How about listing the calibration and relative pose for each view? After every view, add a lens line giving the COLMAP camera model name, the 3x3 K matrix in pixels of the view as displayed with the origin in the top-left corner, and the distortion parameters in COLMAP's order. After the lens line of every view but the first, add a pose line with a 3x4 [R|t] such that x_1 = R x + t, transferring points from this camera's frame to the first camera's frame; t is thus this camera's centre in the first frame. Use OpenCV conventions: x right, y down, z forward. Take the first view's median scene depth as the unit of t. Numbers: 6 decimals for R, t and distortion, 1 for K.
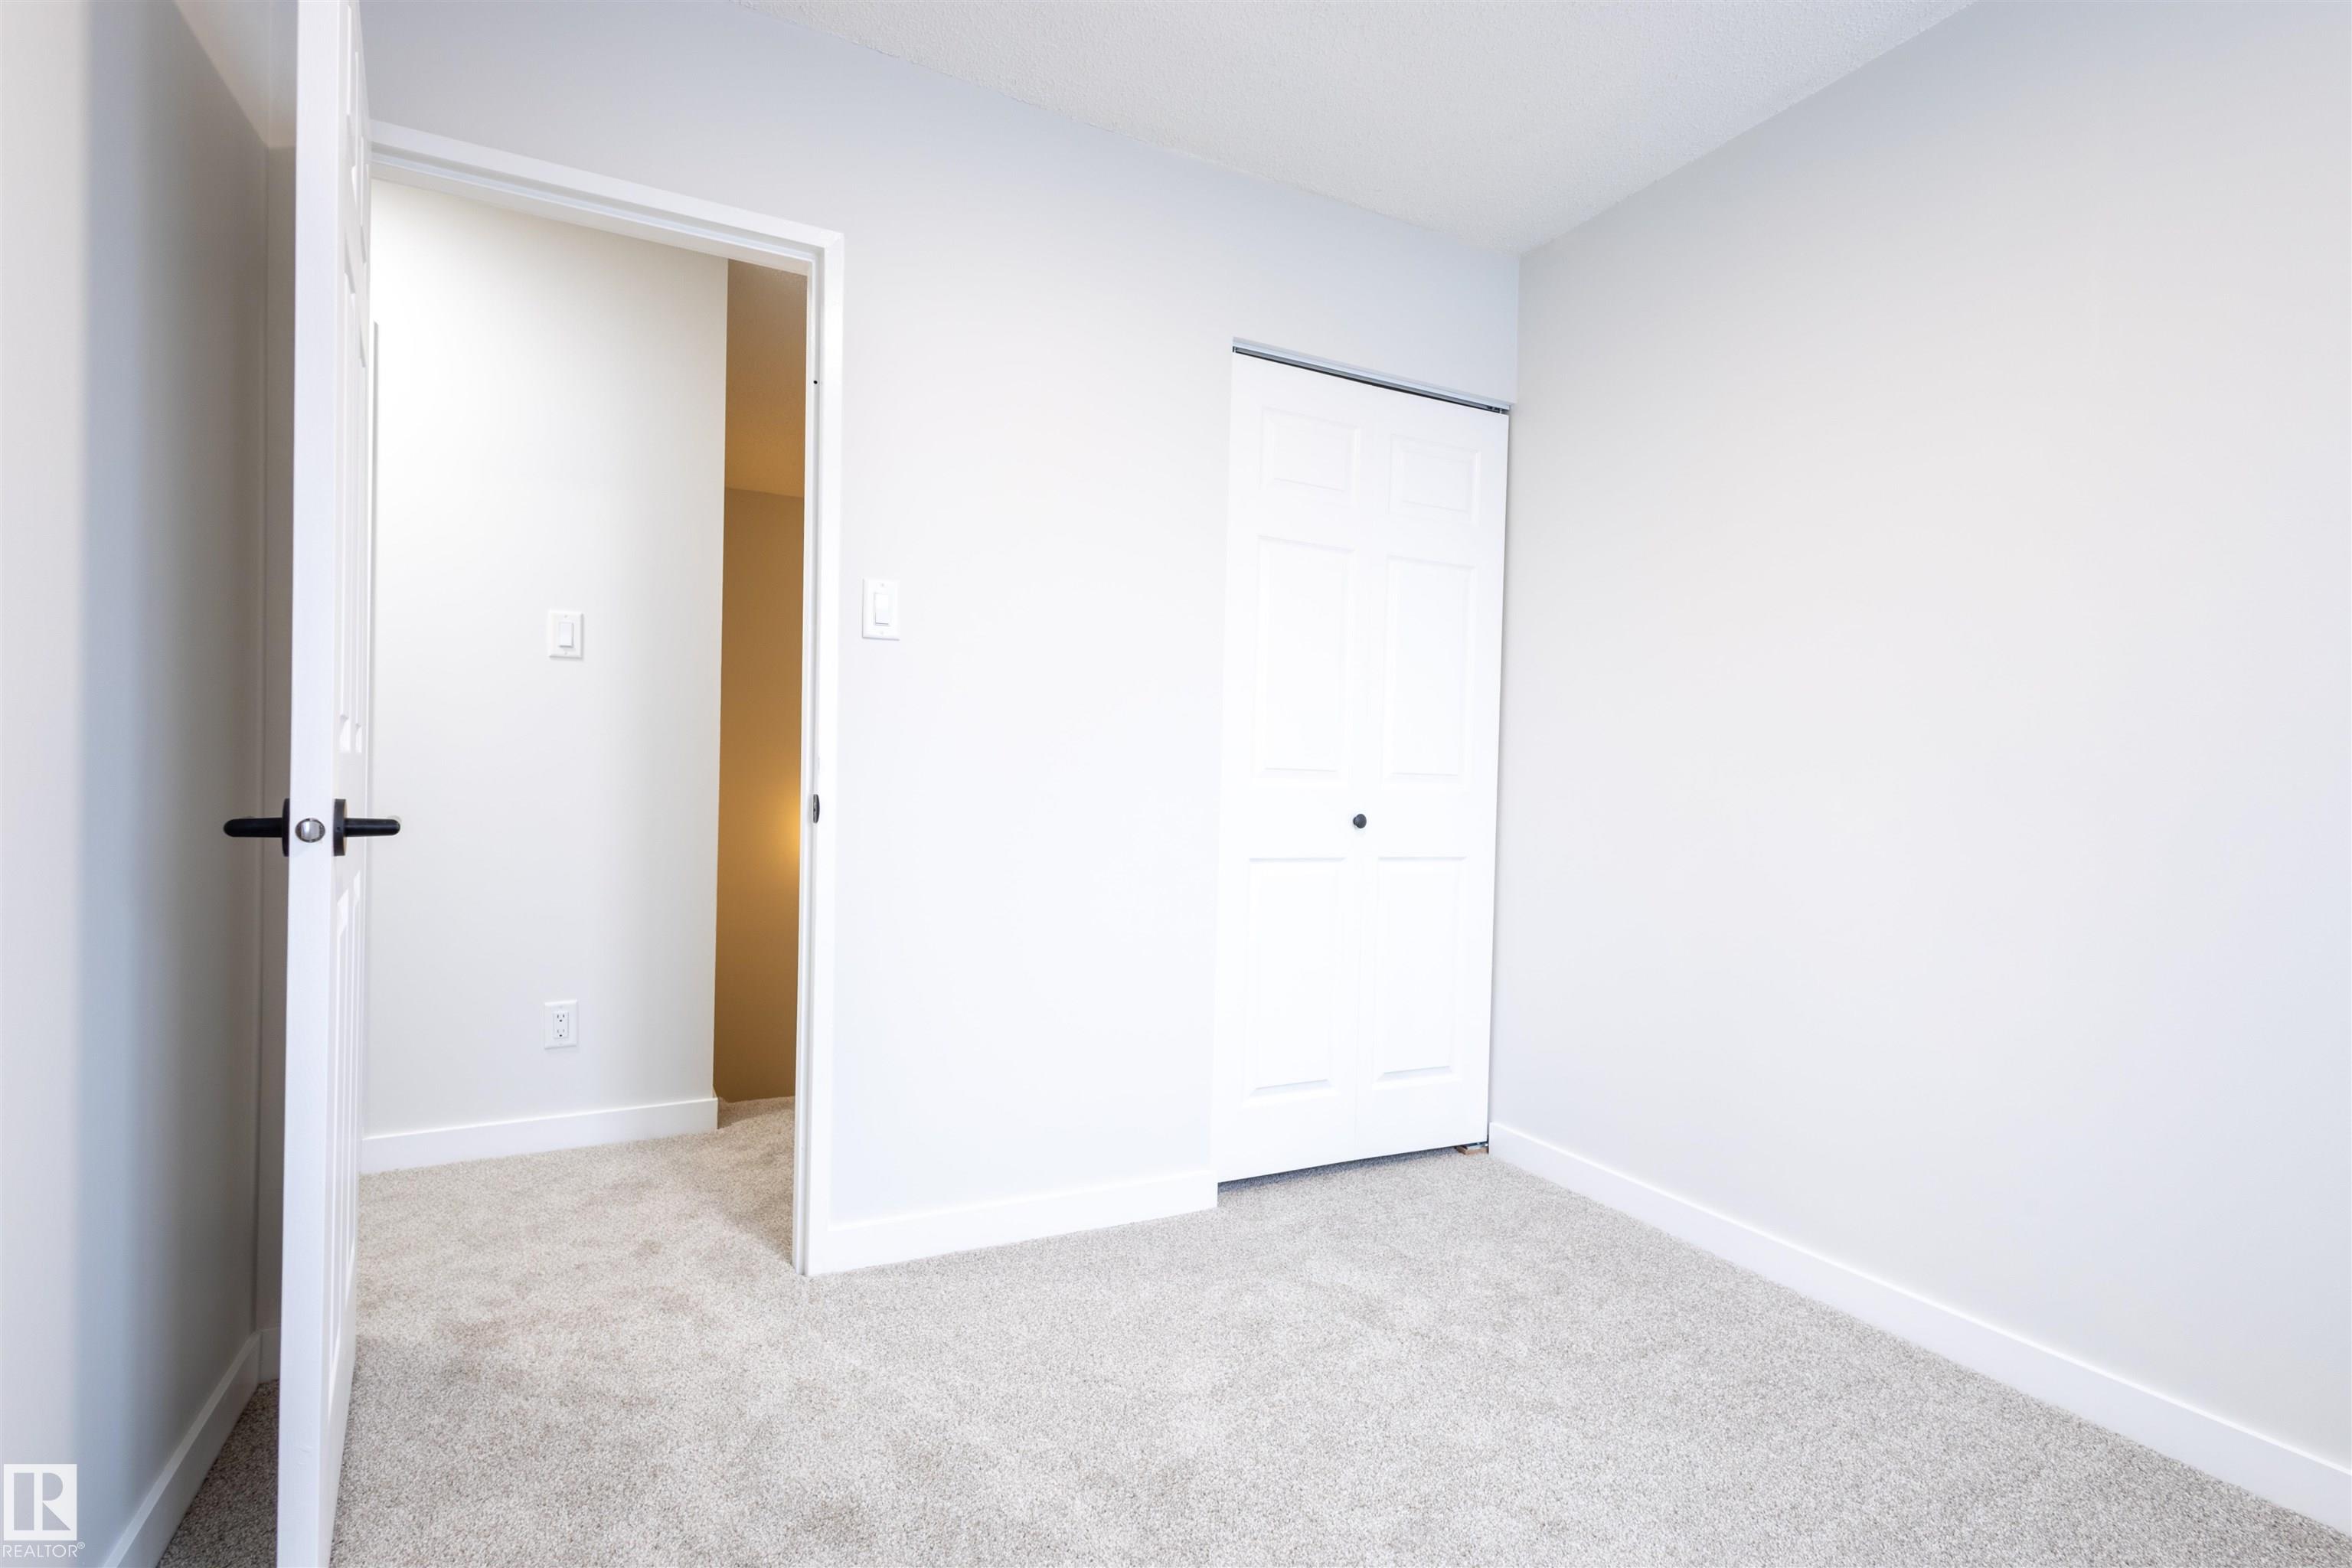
lens RADIAL K [[1088.6, 0, 1154.9], [0, 1088.6, 791.6], [0, 0, 1]] dist [0.014331, 0.000599]
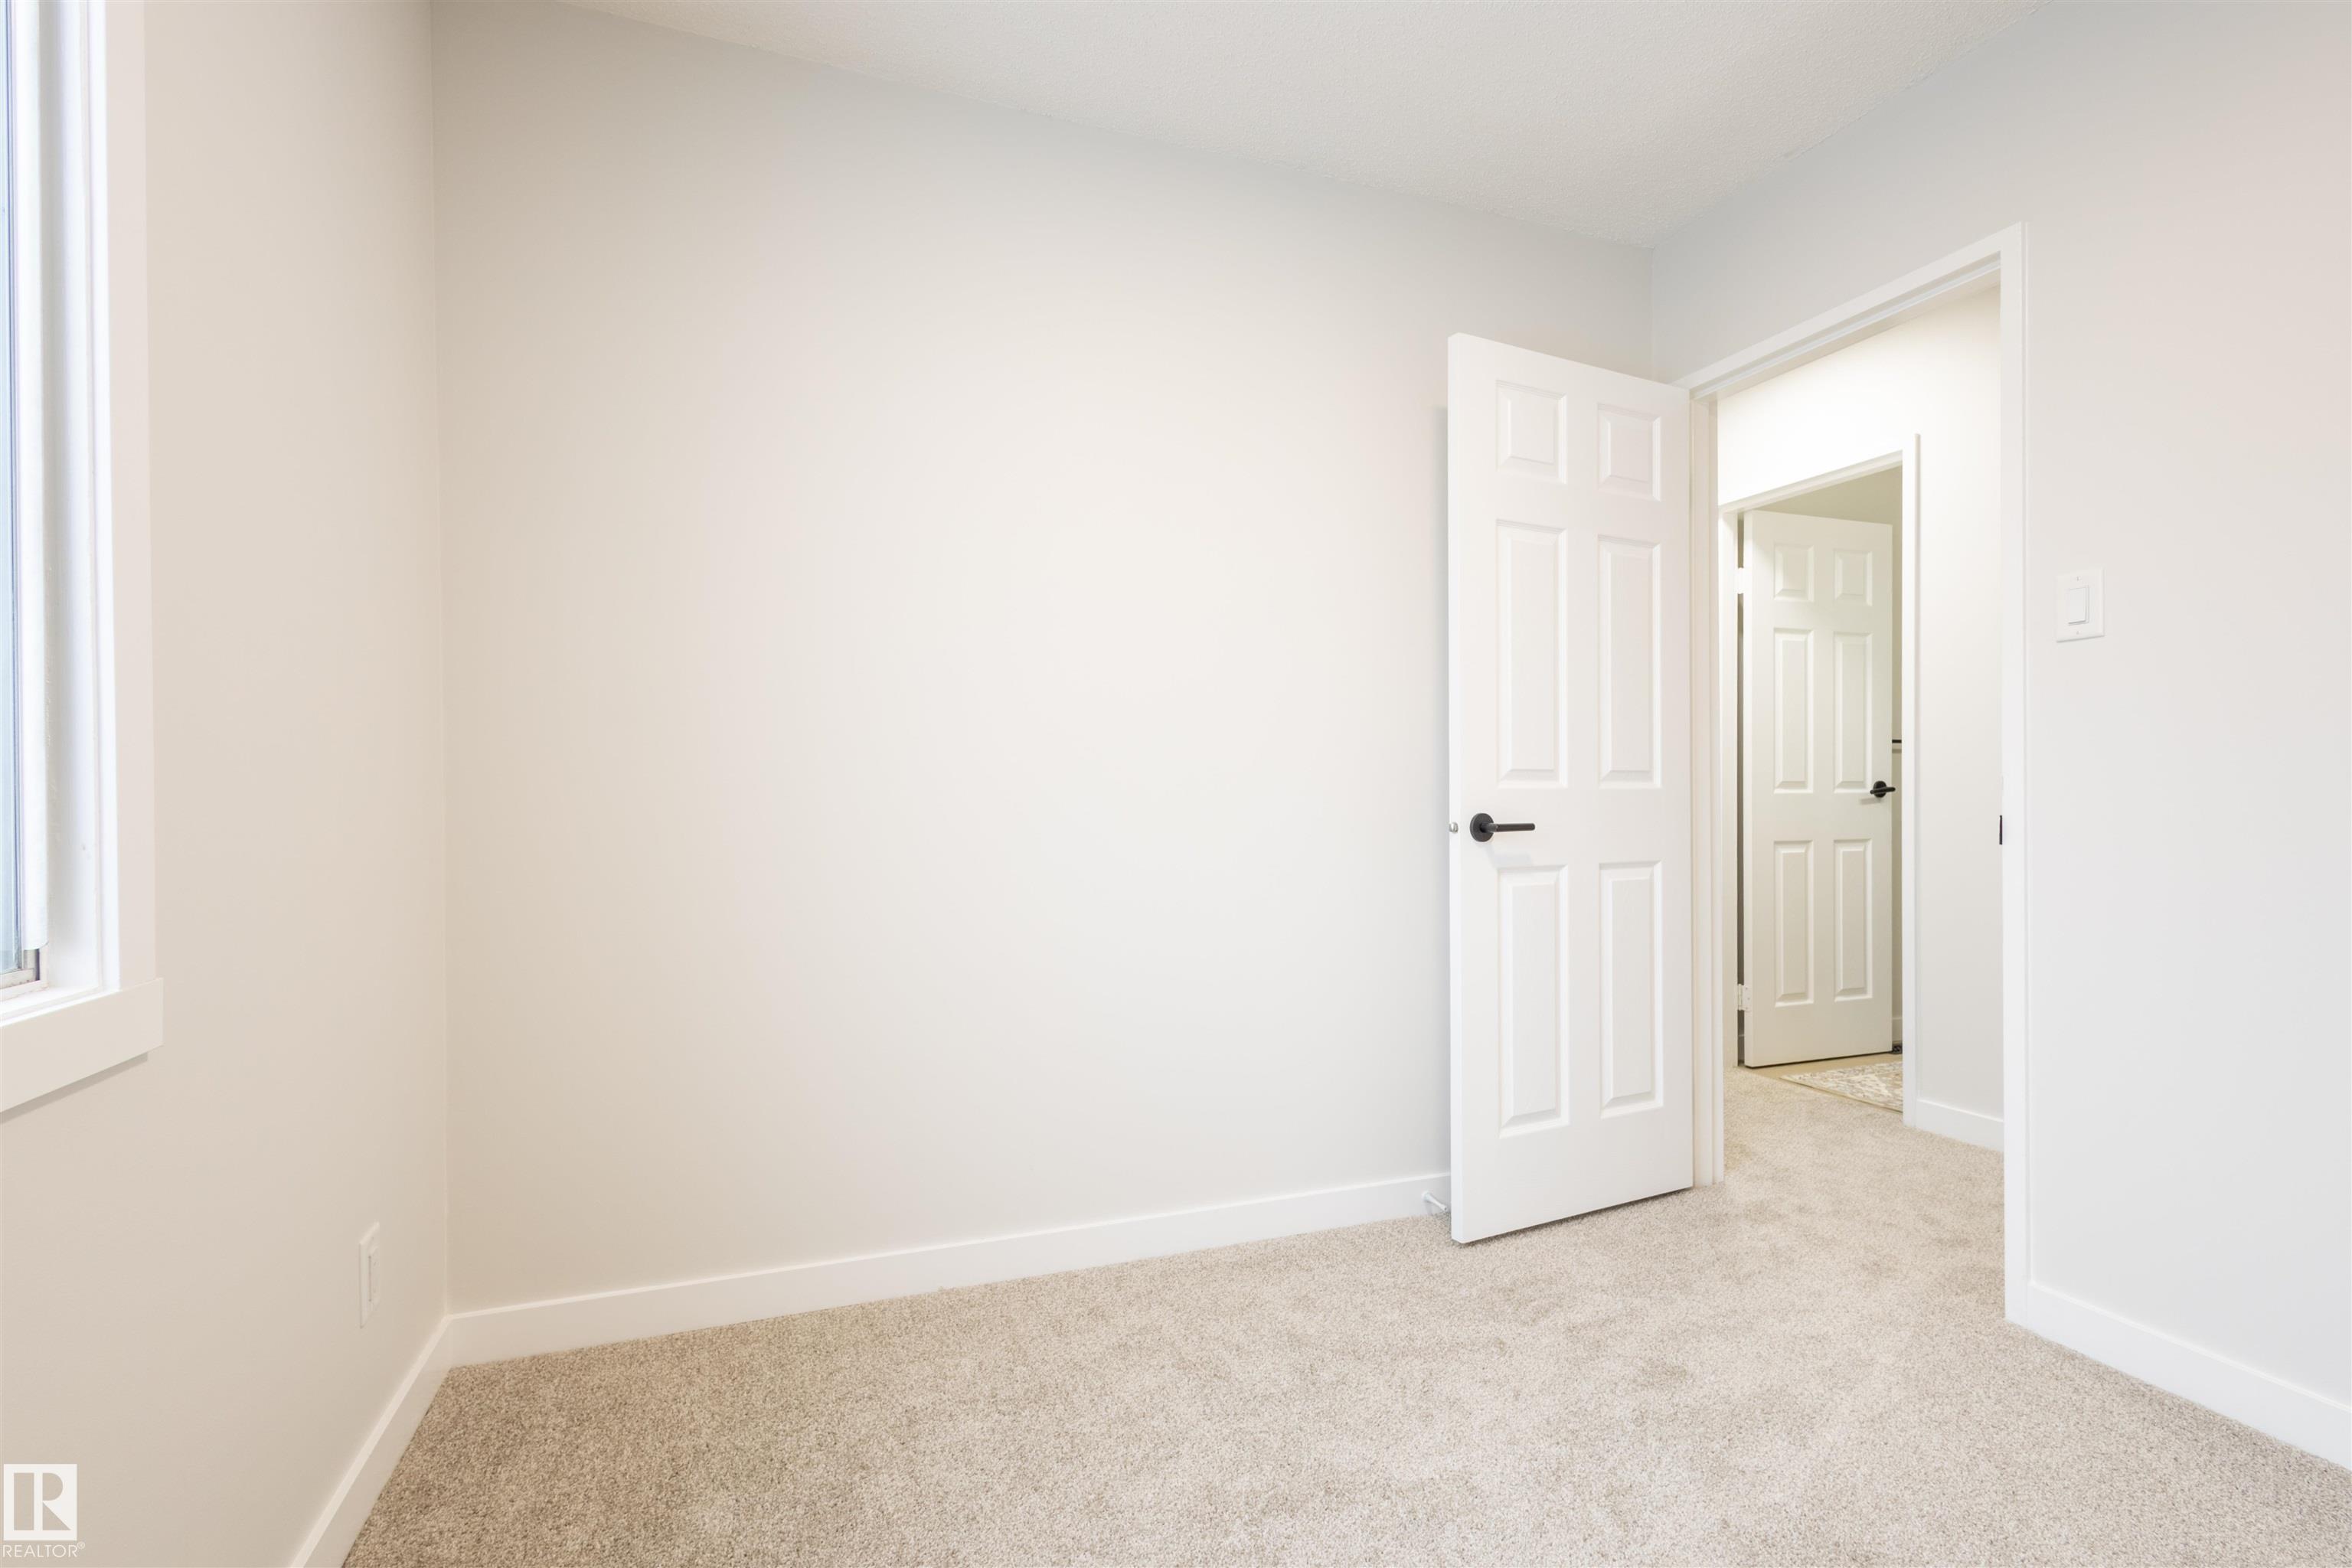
lens RADIAL K [[1088.6, 0, 1154.9], [0, 1088.6, 791.6], [0, 0, 1]] dist [0.014331, 0.000599]
pose [[-0.122614, -0.022162, -0.992207, 0.805235], [-0.007858, 0.999741, -0.021359, 0.008773], [0.992423, 0.005178, -0.122757, 0.411672]]
